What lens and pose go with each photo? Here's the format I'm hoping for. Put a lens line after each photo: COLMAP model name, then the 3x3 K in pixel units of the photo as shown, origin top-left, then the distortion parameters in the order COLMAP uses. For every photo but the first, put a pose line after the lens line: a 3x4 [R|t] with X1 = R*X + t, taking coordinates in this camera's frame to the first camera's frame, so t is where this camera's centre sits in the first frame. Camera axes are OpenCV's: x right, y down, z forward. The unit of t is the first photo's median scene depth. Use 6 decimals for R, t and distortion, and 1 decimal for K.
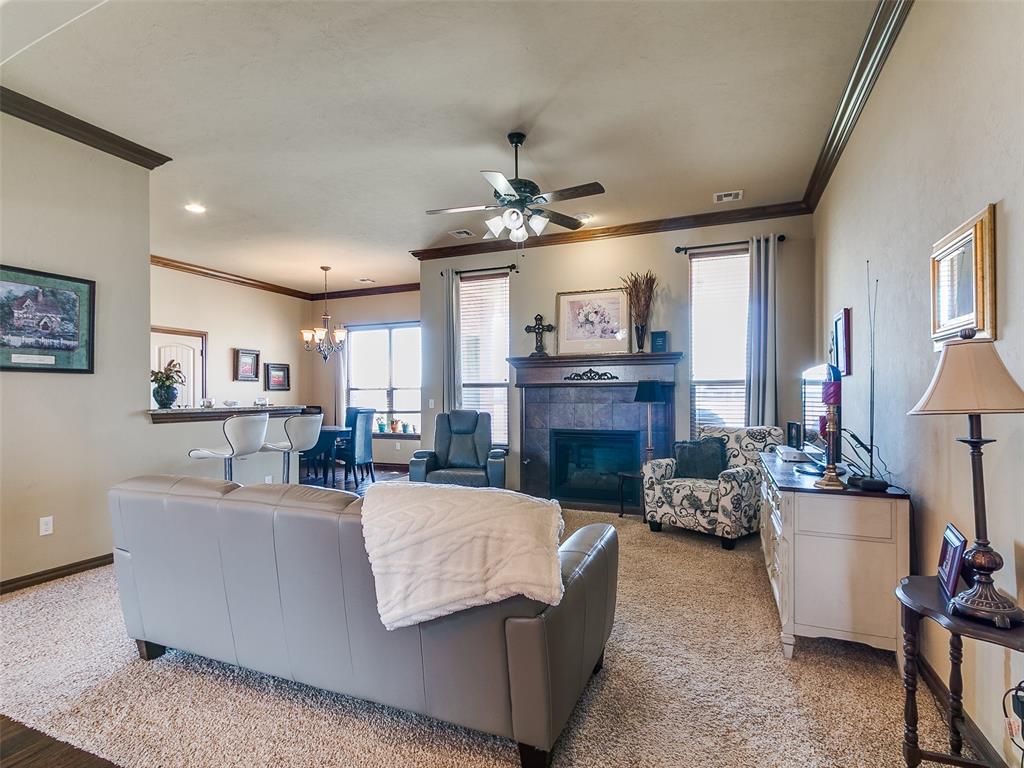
lens RADIAL K [[529.0, 0, 505.3], [0, 529.0, 389.7], [0, 0, 1]] dist [0.007737, -0.003596]
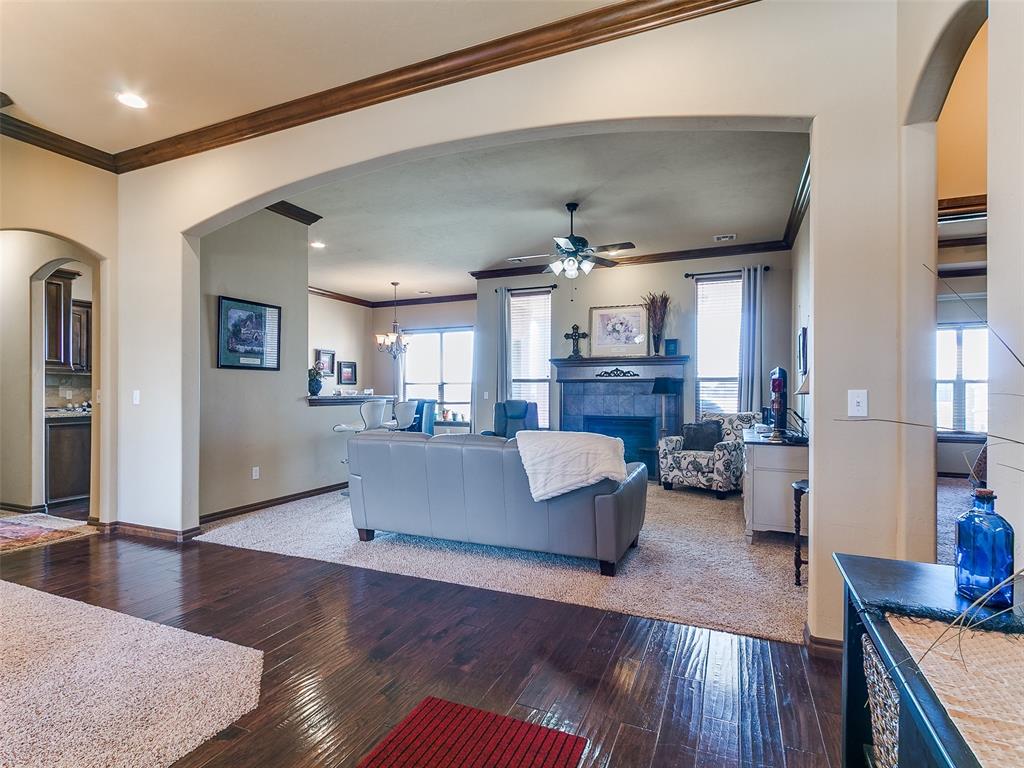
lens RADIAL K [[529.0, 0, 504.0], [0, 529.0, 389.8], [0, 0, 1]] dist [0.007737, -0.003596]
pose [[0.999790, 0.005594, -0.019716, -0.093347], [-0.005454, 0.999959, 0.007160, 0.005988], [0.019755, -0.007051, 0.999780, -0.305653]]
